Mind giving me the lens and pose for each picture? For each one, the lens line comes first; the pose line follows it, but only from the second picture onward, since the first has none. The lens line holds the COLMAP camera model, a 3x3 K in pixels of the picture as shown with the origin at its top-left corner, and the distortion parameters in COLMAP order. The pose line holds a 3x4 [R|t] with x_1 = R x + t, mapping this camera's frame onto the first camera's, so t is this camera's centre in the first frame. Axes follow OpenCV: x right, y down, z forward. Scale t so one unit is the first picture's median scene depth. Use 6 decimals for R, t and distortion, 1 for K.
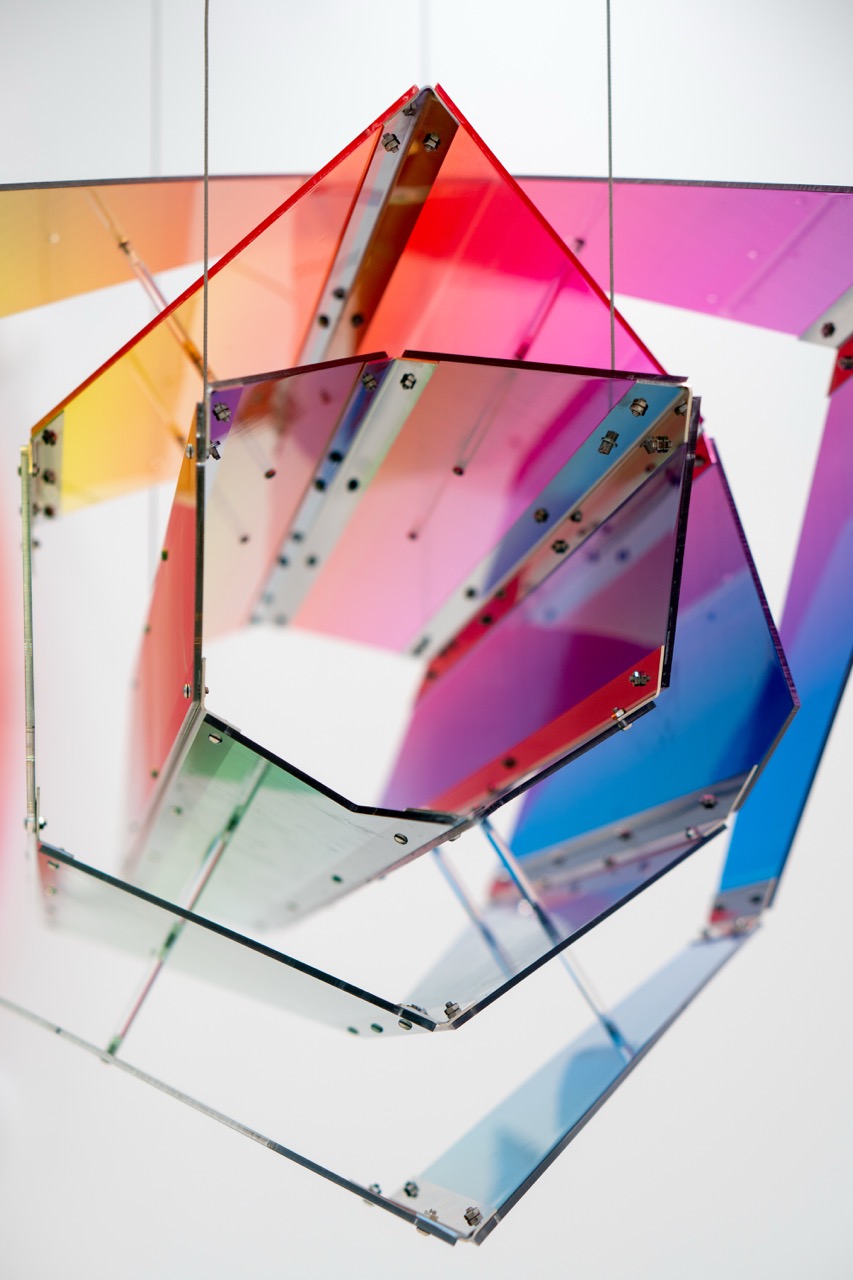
lens RADIAL K [[2834.1, 0, 426.5], [0, 2834.1, 640.0], [0, 0, 1]] dist [0.199734, -0.194817]
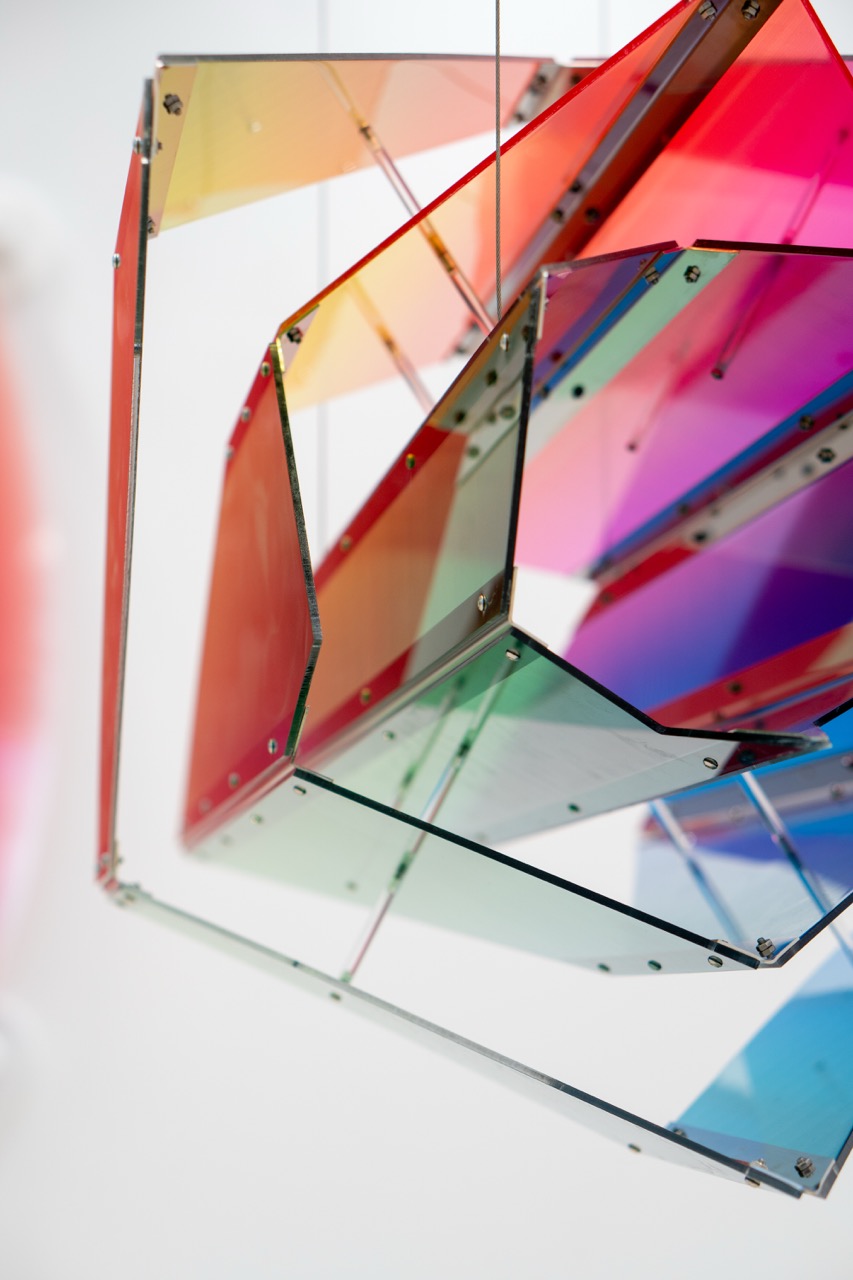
lens RADIAL K [[2834.1, 0, 426.5], [0, 2834.1, 640.0], [0, 0, 1]] dist [0.199734, -0.194817]
pose [[0.999782, 0.005515, 0.020136, -0.111872], [-0.005937, 0.999763, 0.020950, 0.009865], [-0.020015, -0.021065, 0.999578, 0.065088]]
